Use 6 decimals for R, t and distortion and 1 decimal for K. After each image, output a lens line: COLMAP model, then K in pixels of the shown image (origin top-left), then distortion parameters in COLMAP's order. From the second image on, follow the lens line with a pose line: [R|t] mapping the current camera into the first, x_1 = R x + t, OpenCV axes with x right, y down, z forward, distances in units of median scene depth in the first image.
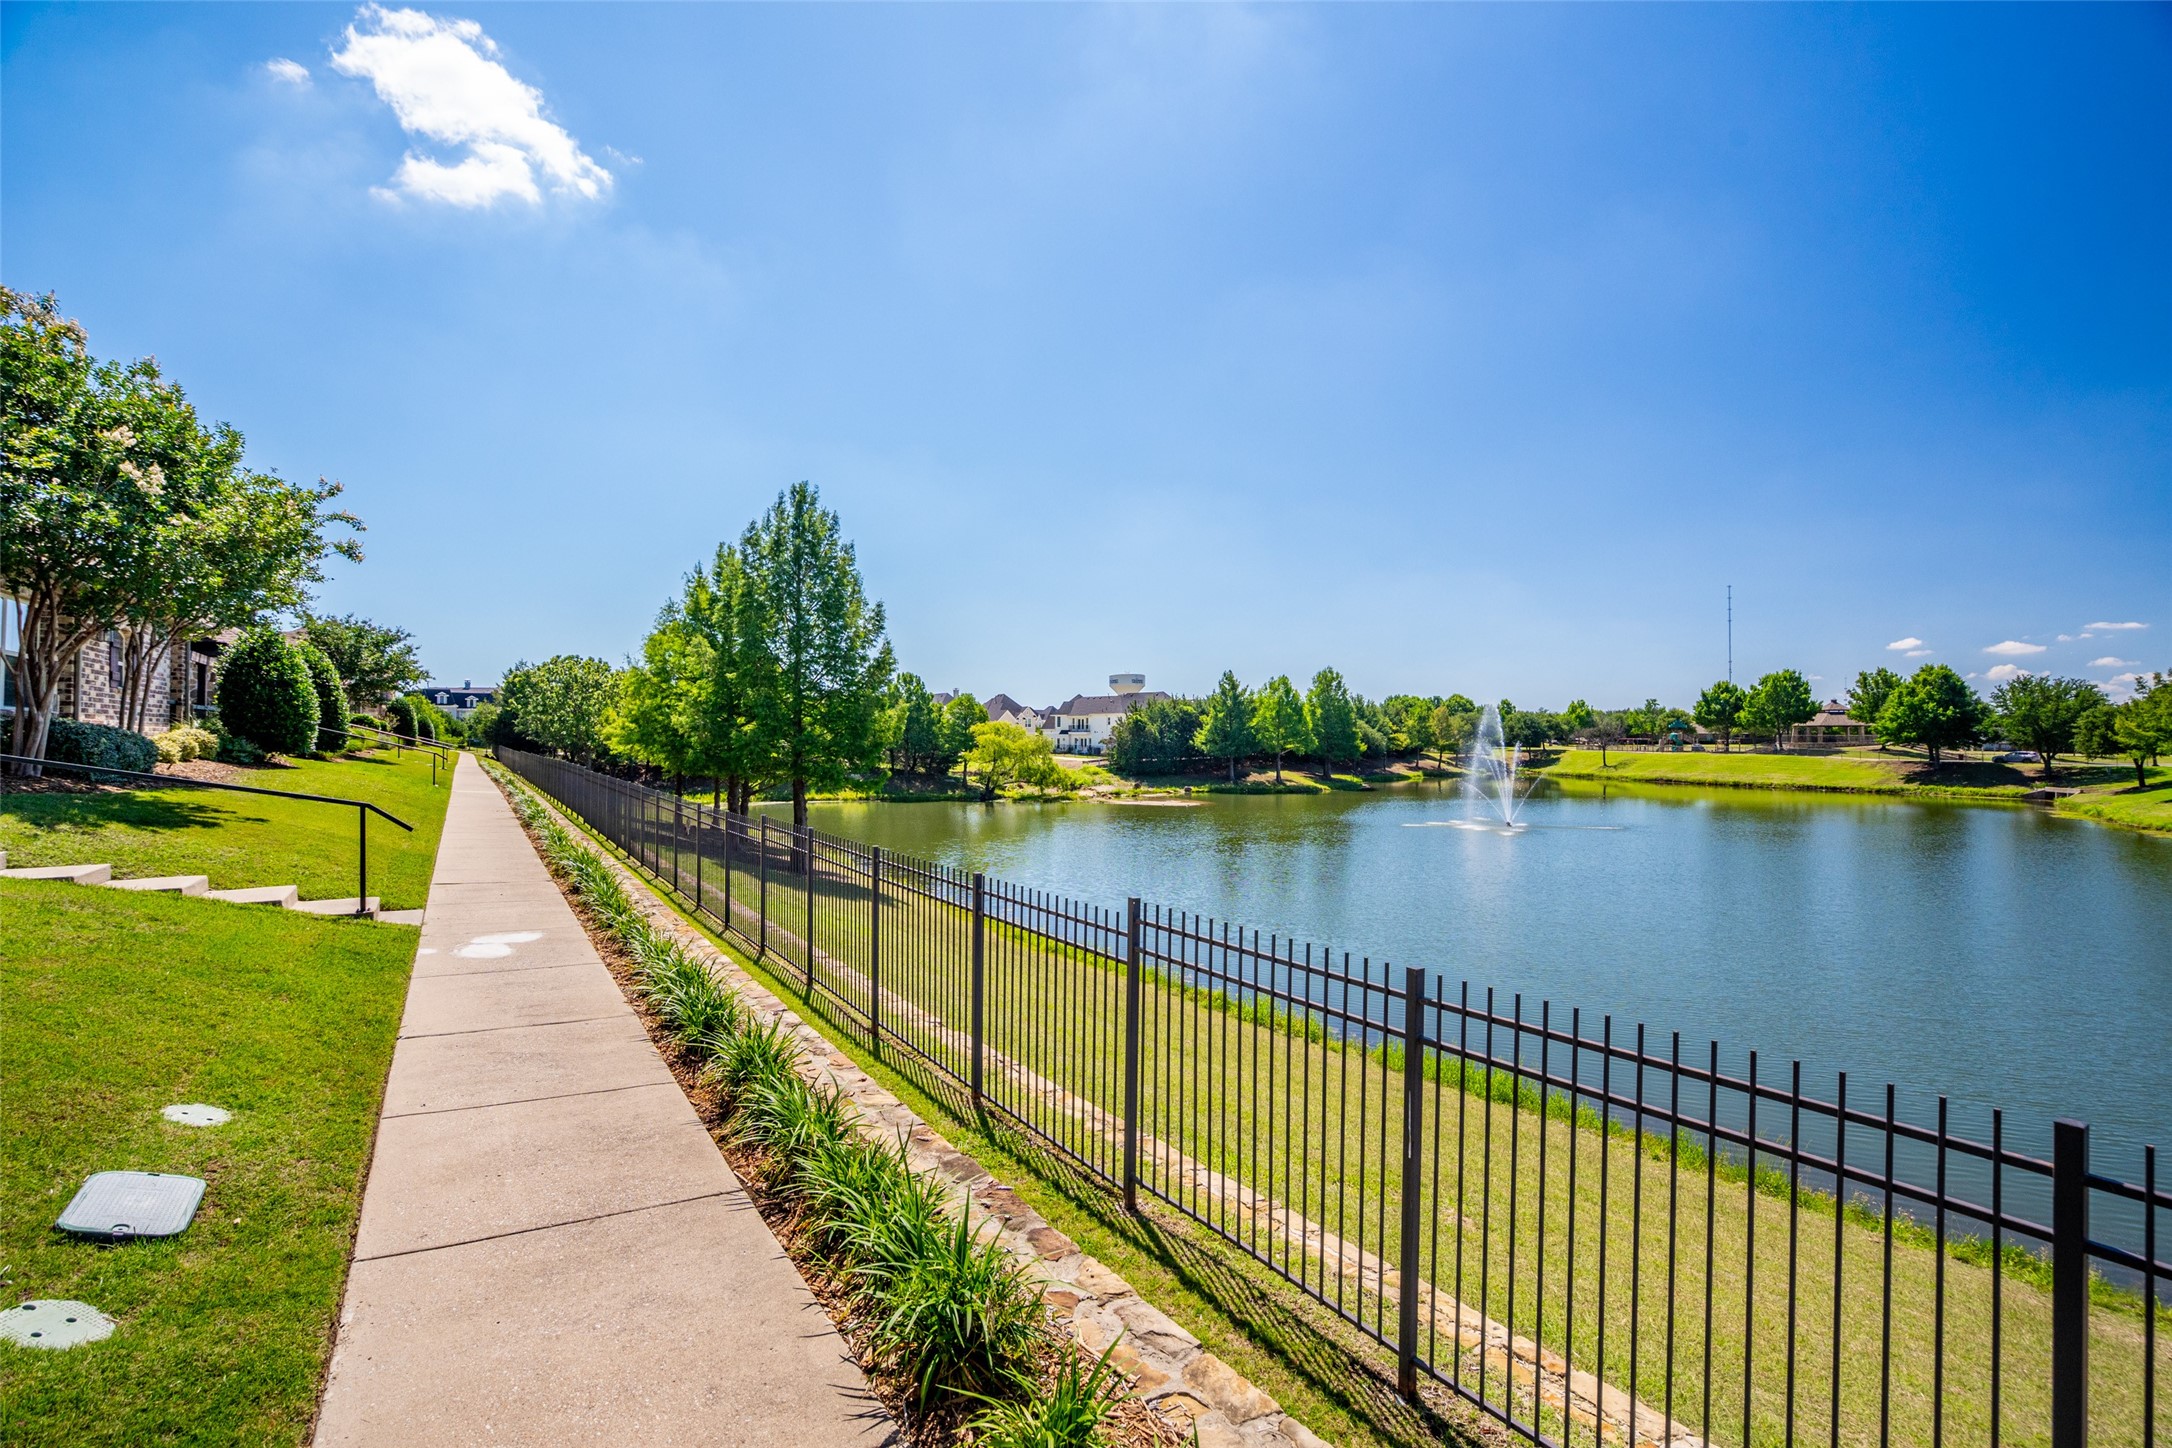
lens RADIAL K [[999.4, 0, 1119.8], [0, 999.4, 740.3], [0, 0, 1]] dist [-0.003670, 0.003003]
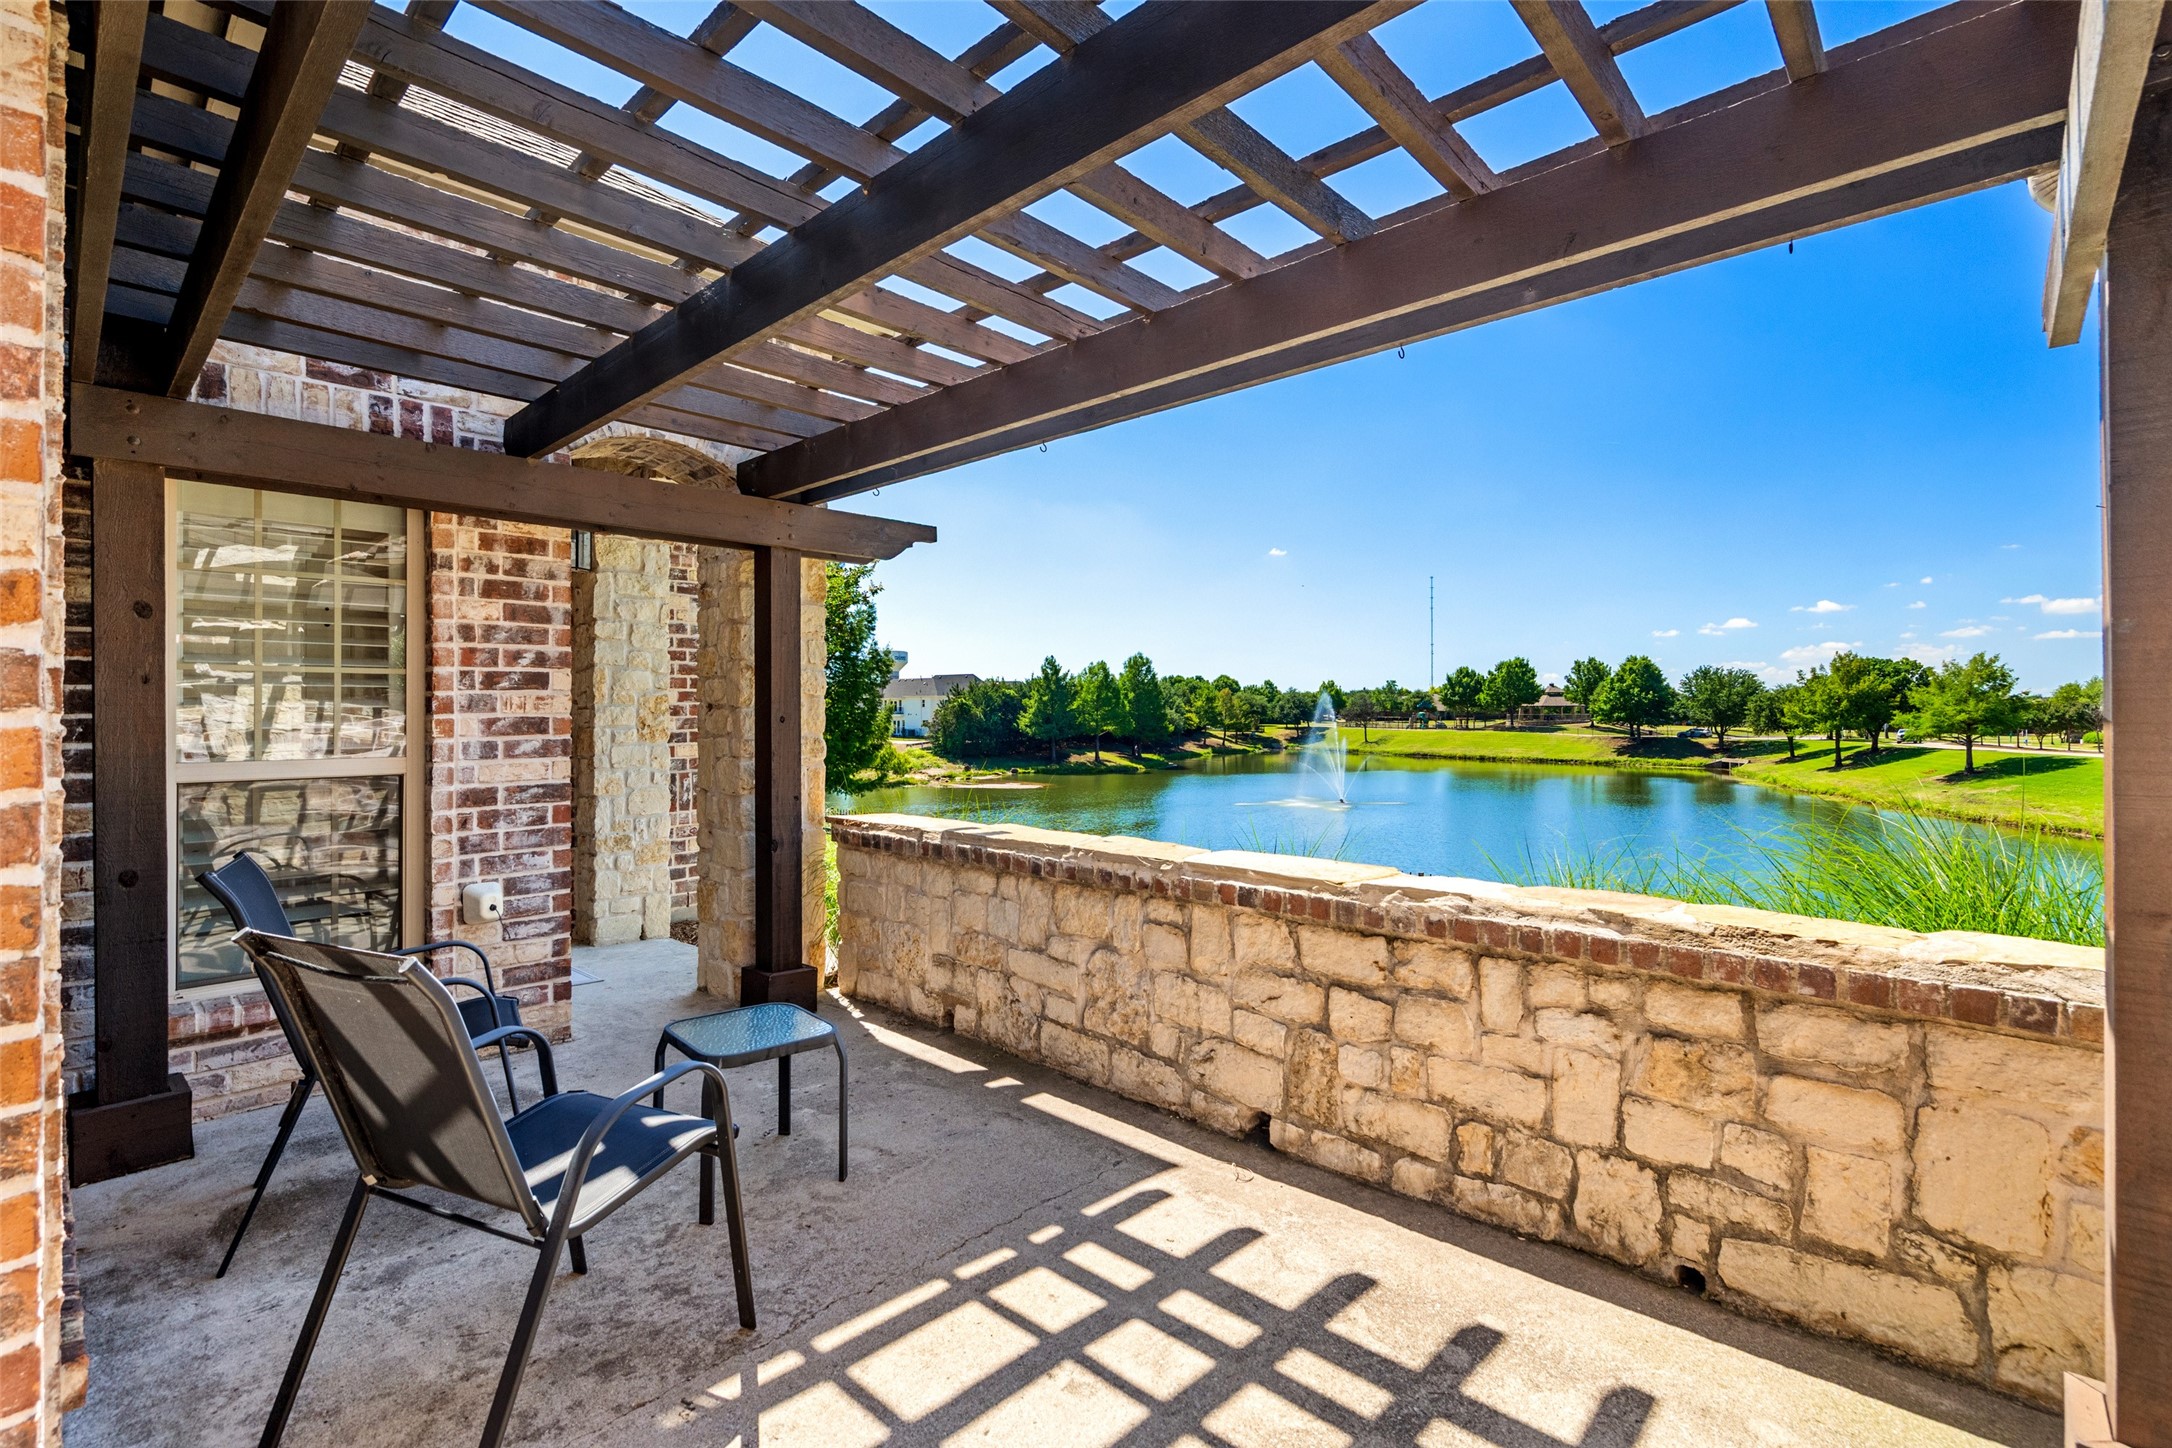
lens RADIAL K [[999.4, 0, 1081.6], [0, 999.4, 708.8], [0, 0, 1]] dist [-0.003670, 0.003003]
pose [[0.974791, -0.002705, 0.223103, -0.092105], [0.003844, 0.999982, -0.004669, -0.009647], [-0.223087, 0.005409, 0.974784, -0.008191]]
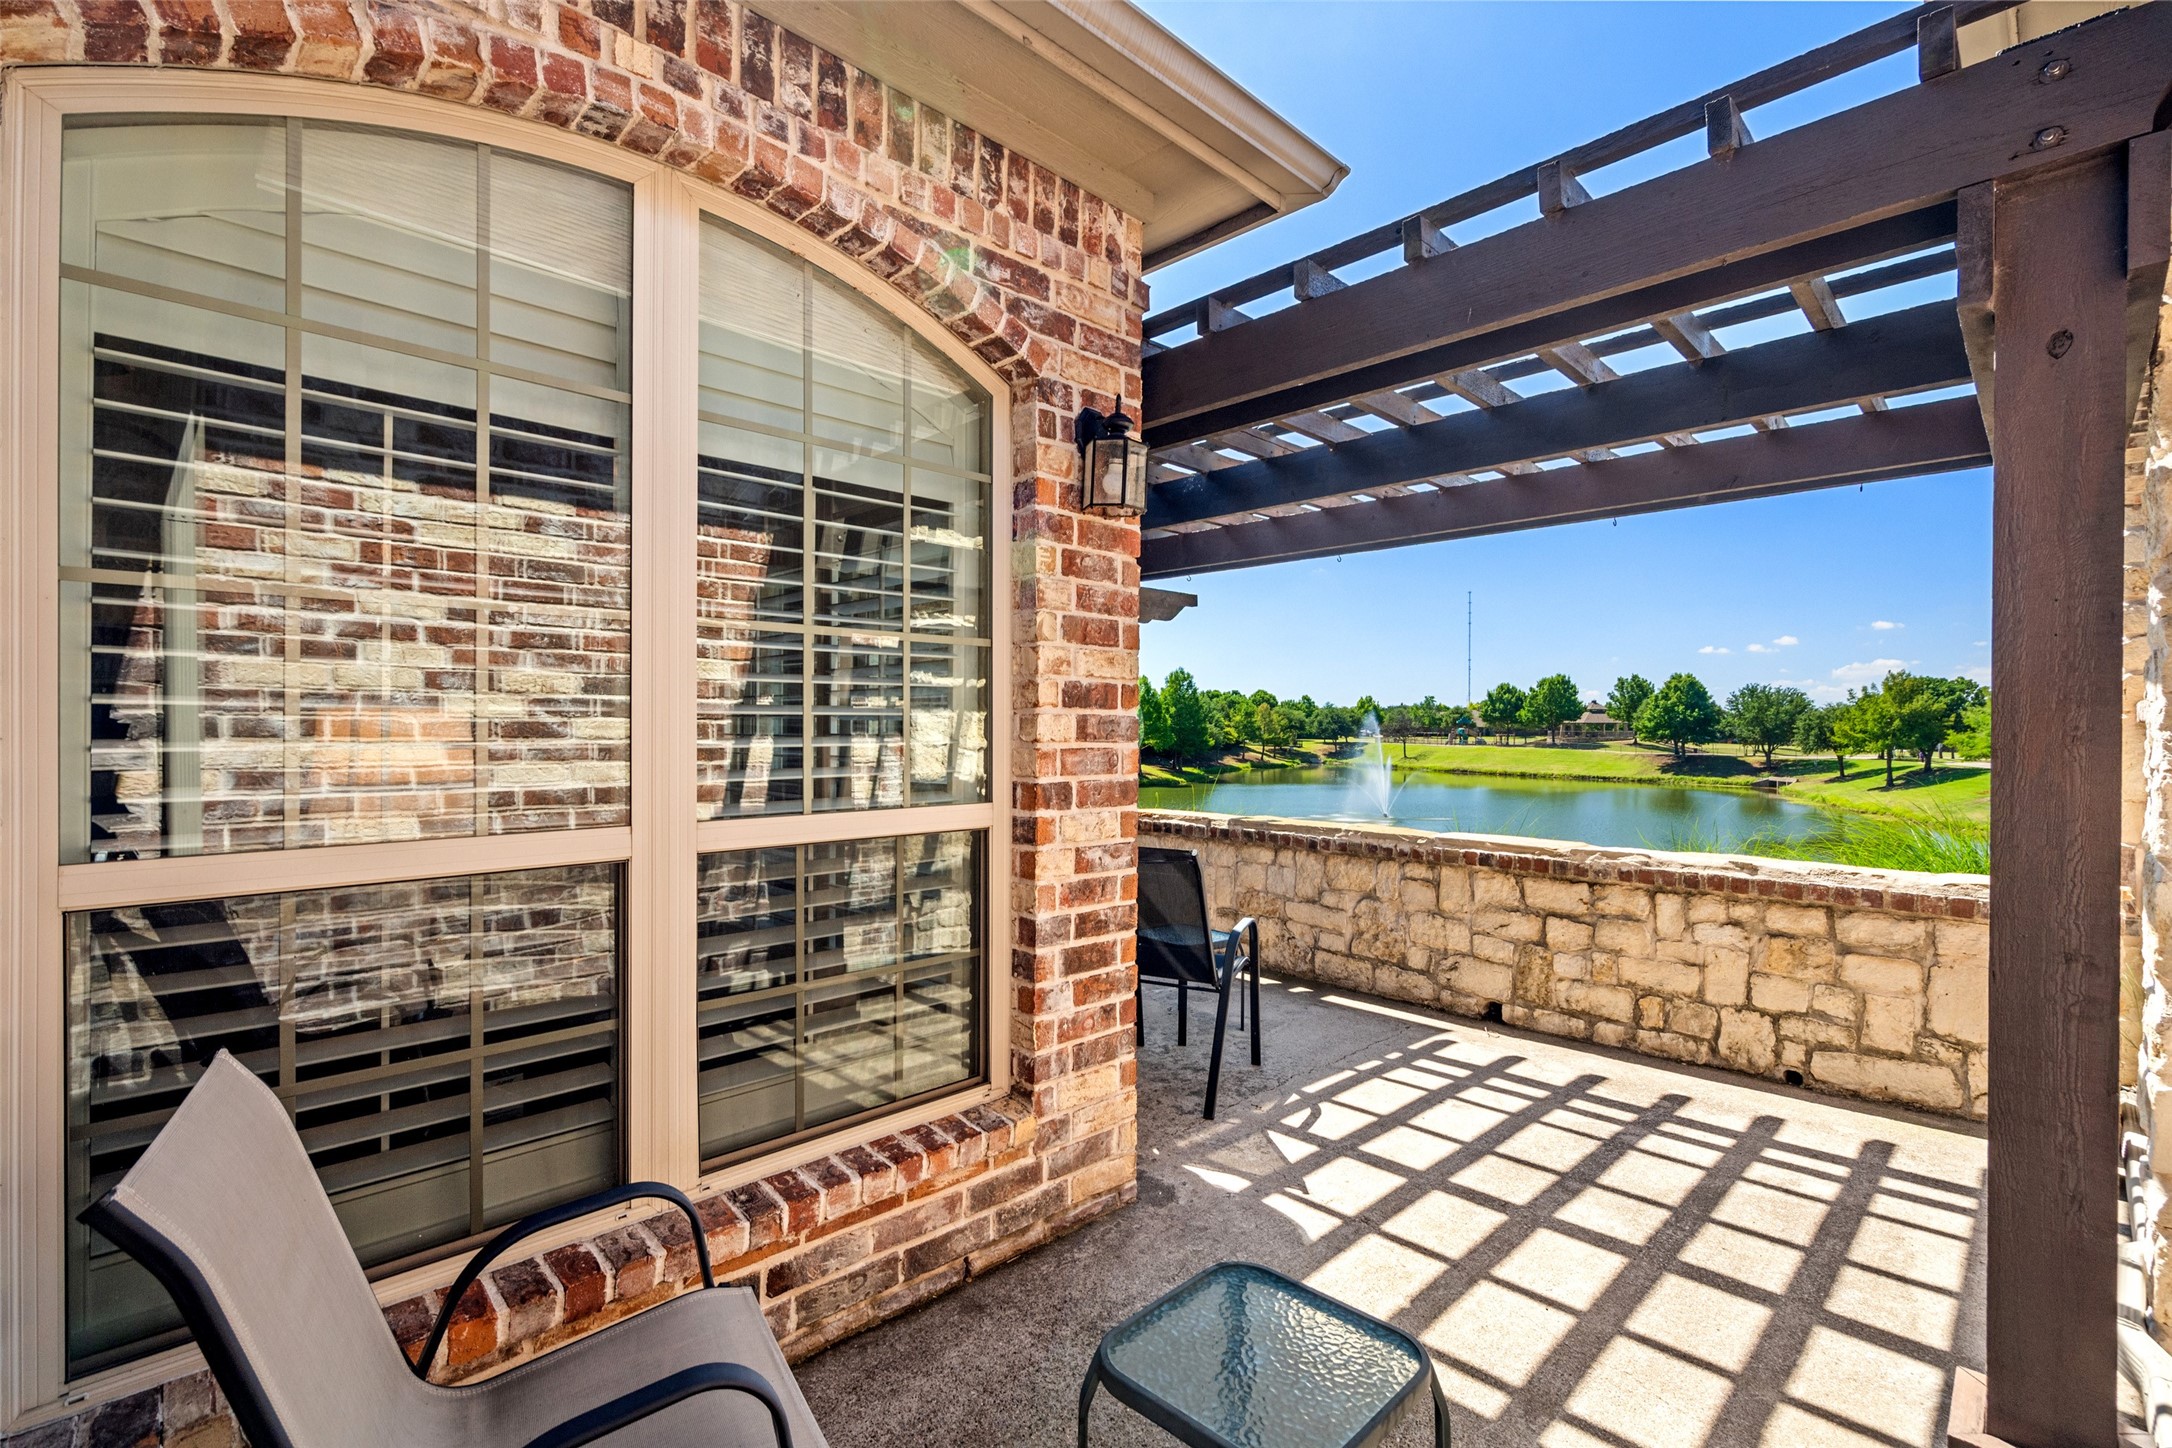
lens RADIAL K [[999.4, 0, 1076.6], [0, 999.4, 722.3], [0, 0, 1]] dist [-0.003670, 0.003003]
pose [[0.982063, 0.003989, 0.188513, -0.108968], [-0.003231, 0.999985, -0.004324, -0.010169], [-0.188528, 0.003638, 0.982061, -0.022499]]
